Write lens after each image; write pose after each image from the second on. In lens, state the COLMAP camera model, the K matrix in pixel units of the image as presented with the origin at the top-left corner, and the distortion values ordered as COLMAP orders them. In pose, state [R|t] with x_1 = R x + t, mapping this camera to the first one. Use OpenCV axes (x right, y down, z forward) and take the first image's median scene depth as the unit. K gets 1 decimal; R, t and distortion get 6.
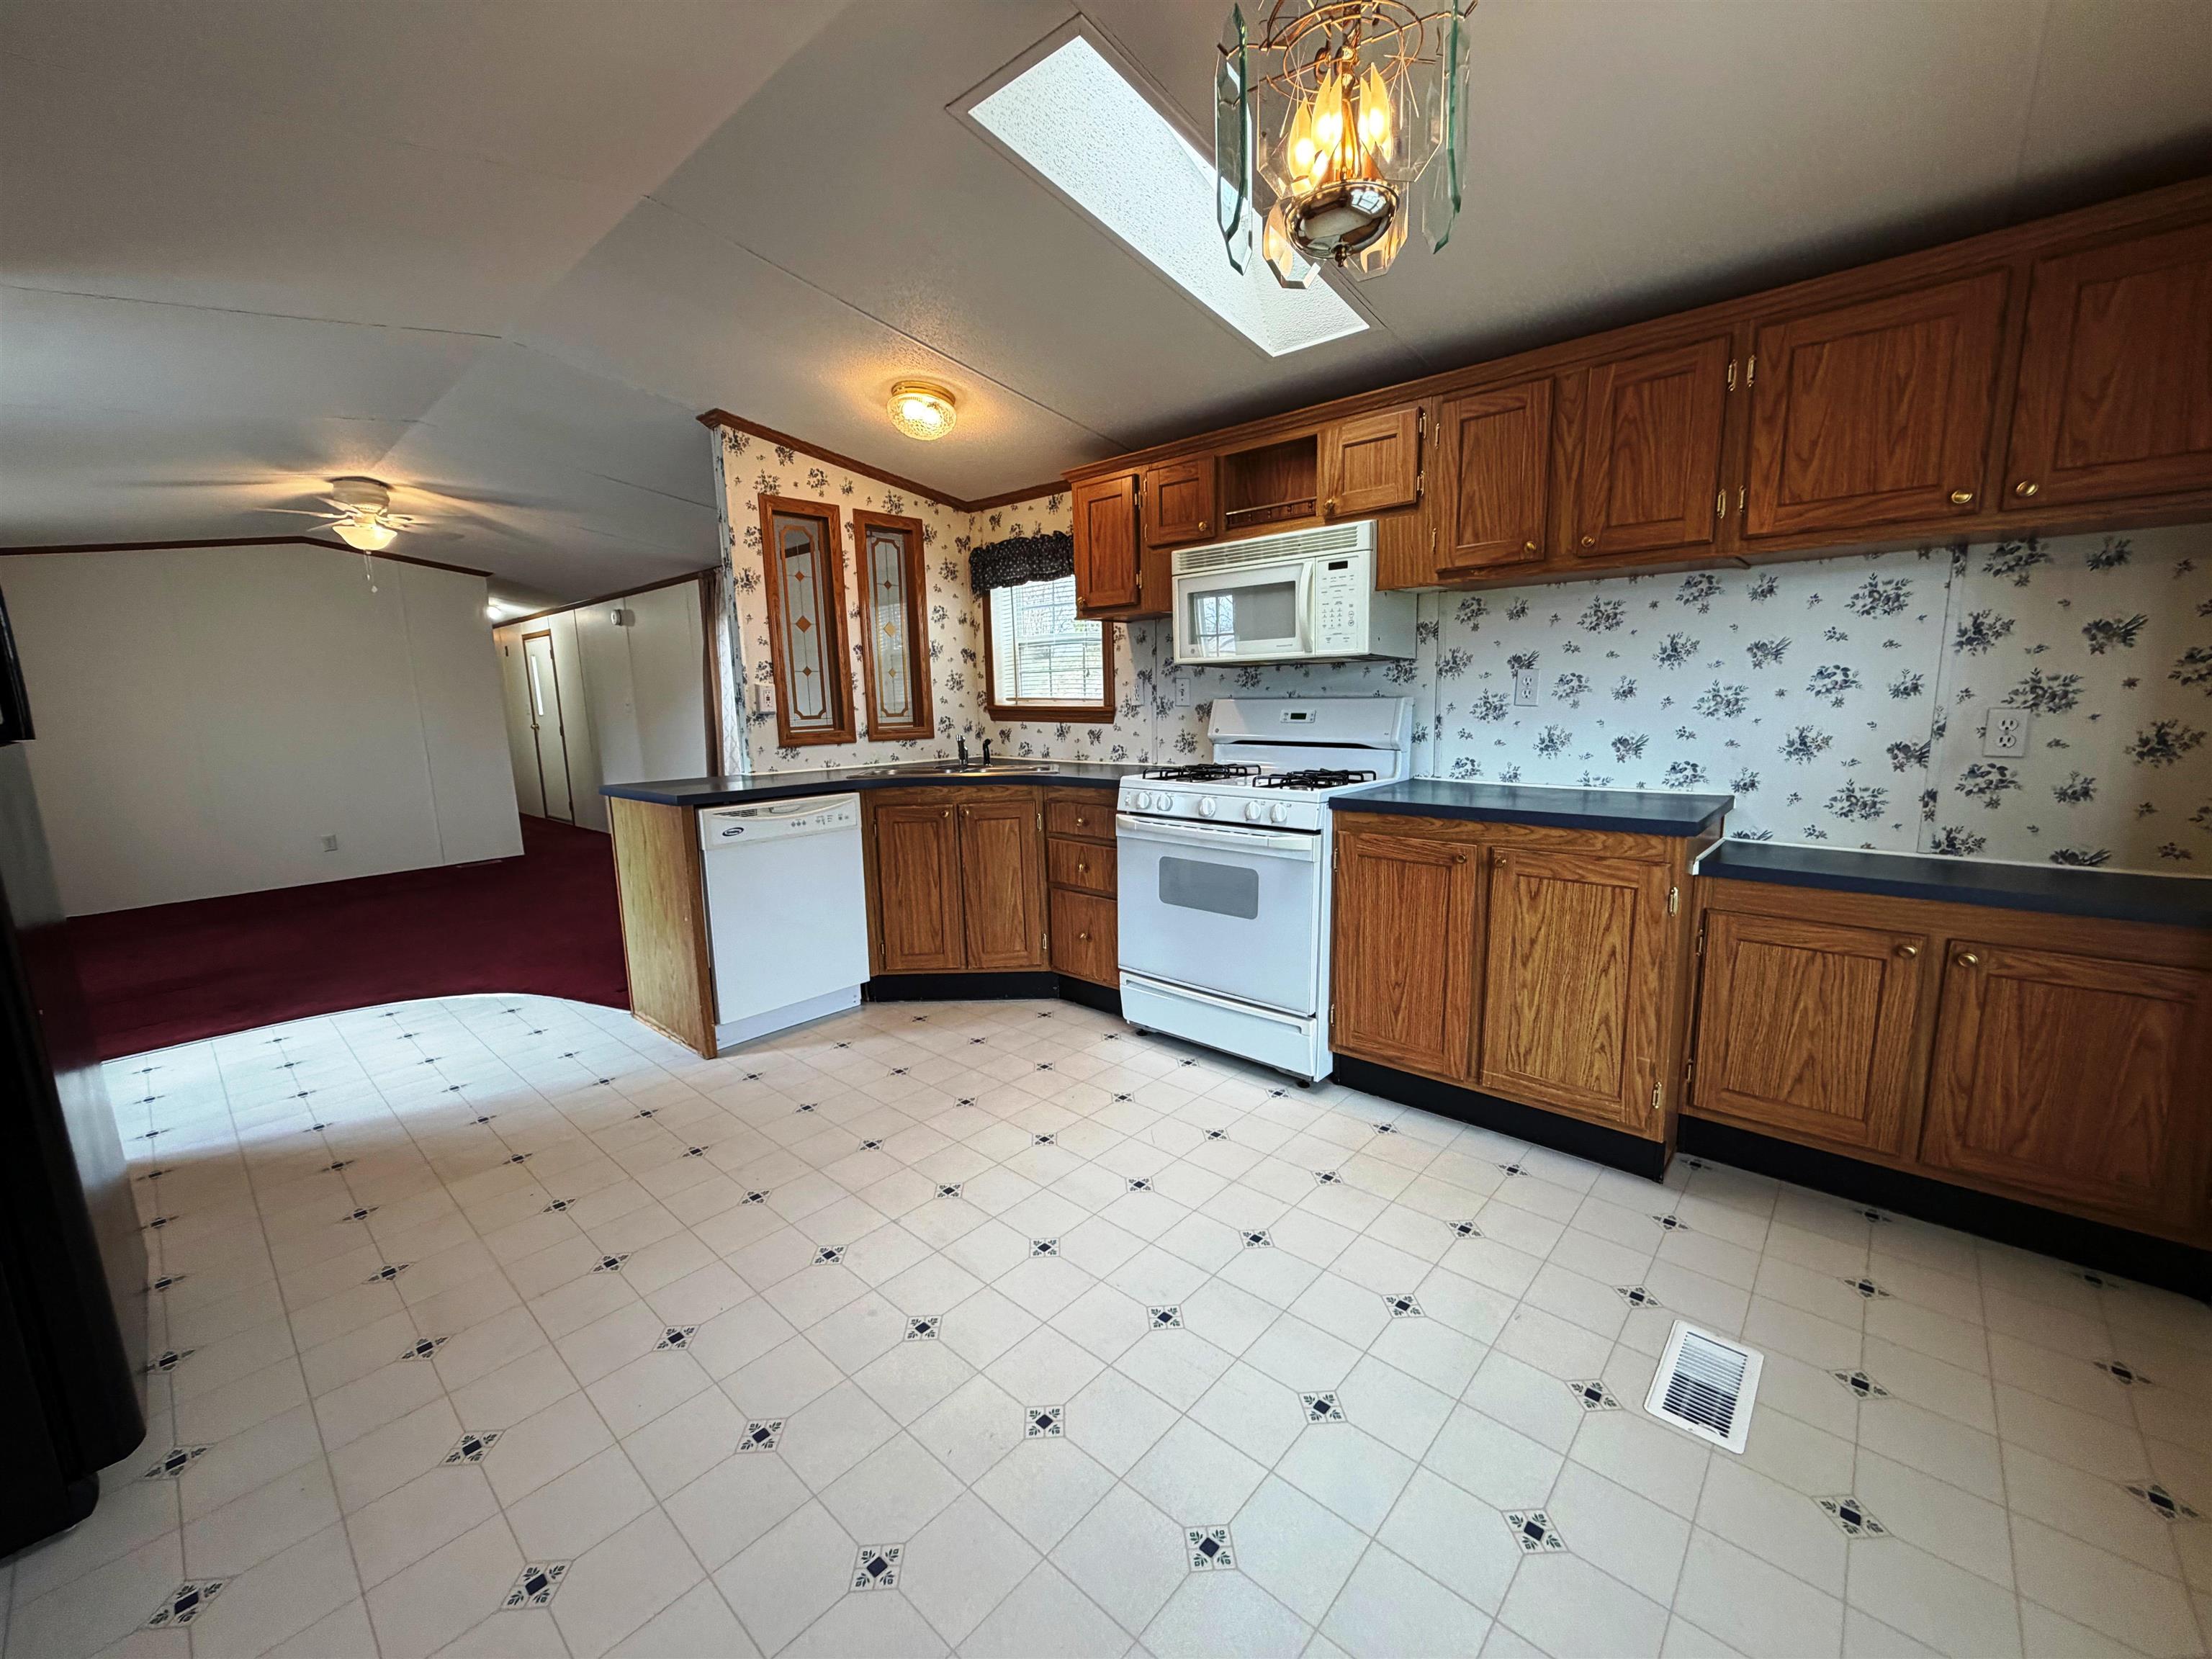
lens RADIAL K [[878.4, 0, 1102.5], [0, 878.4, 829.4], [0, 0, 1]] dist [0.000754, -0.000599]
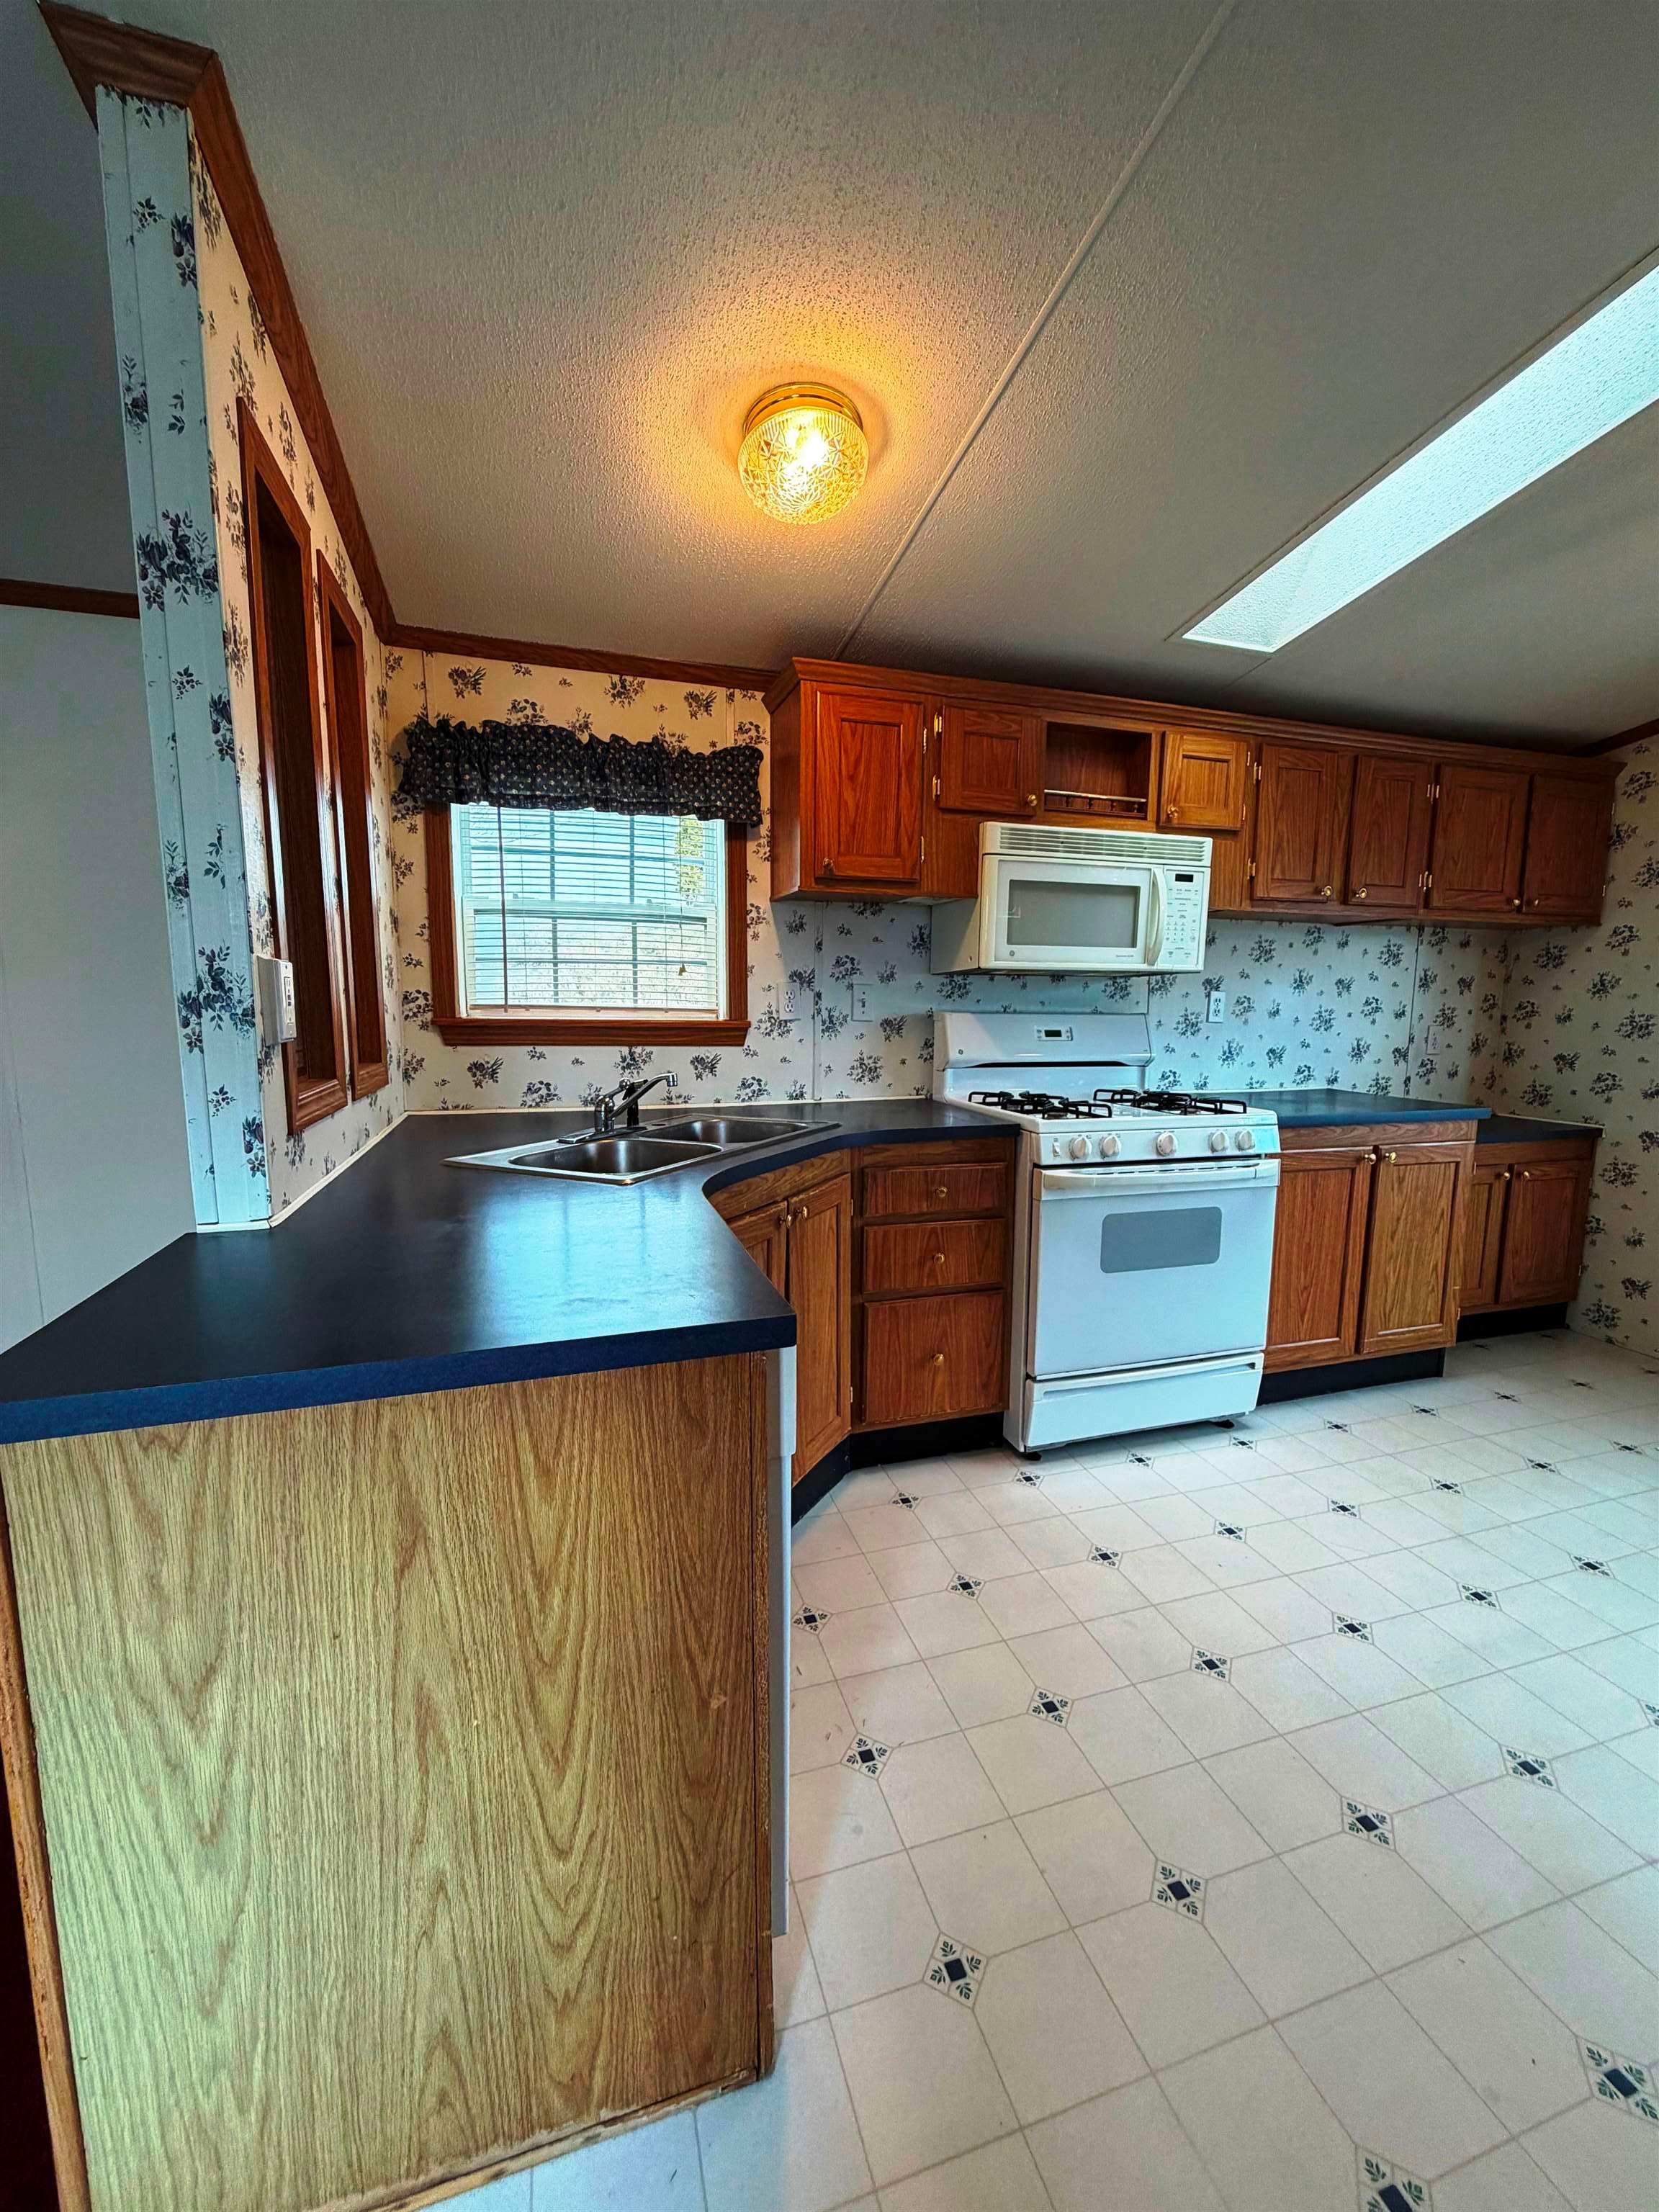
lens RADIAL K [[878.4, 0, 828.9], [0, 878.4, 1101.6], [0, 0, 1]] dist [0.000754, -0.000599]
pose [[0.507476, -0.079286, 0.858010, -0.798587], [0.112628, 0.993318, 0.025174, -0.129672], [-0.854273, 0.083860, 0.513015, 0.887667]]
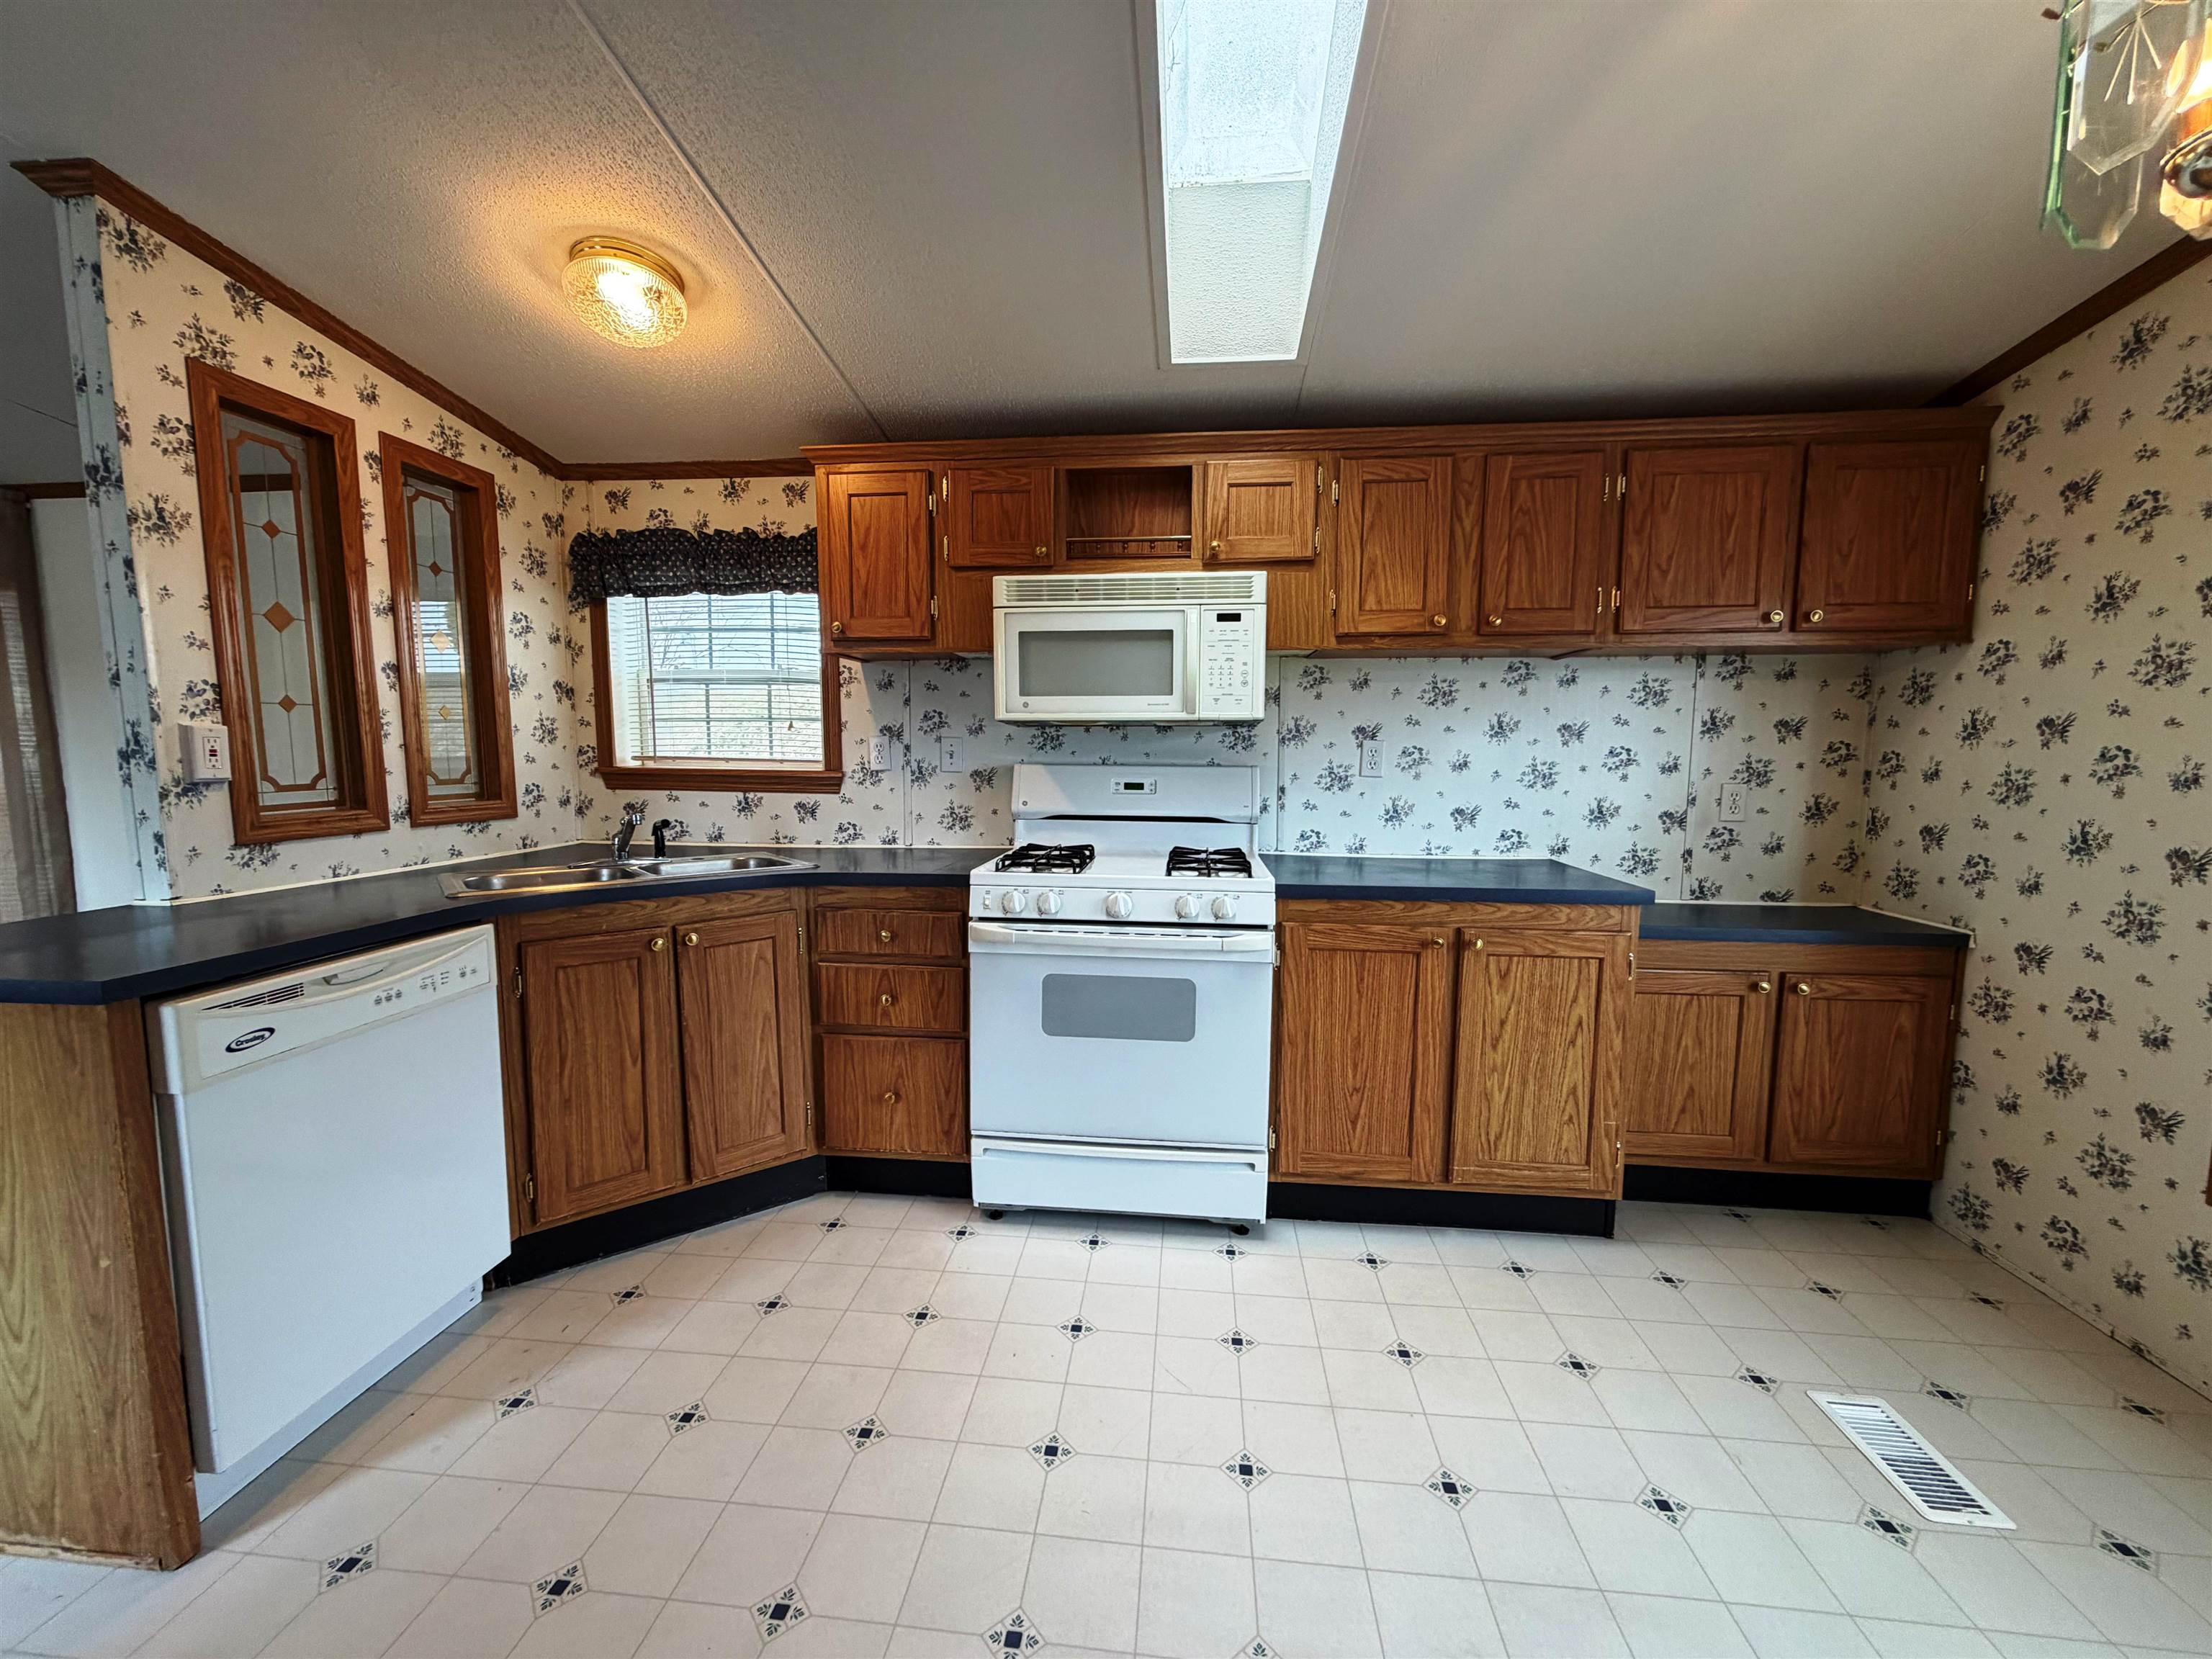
lens RADIAL K [[878.4, 0, 1102.7], [0, 878.4, 830.9], [0, 0, 1]] dist [0.000754, -0.000599]
pose [[0.807602, -0.033978, 0.588748, -0.367729], [0.070505, 0.996741, -0.039190, -0.064922], [-0.585497, 0.073159, 0.807366, 0.395165]]
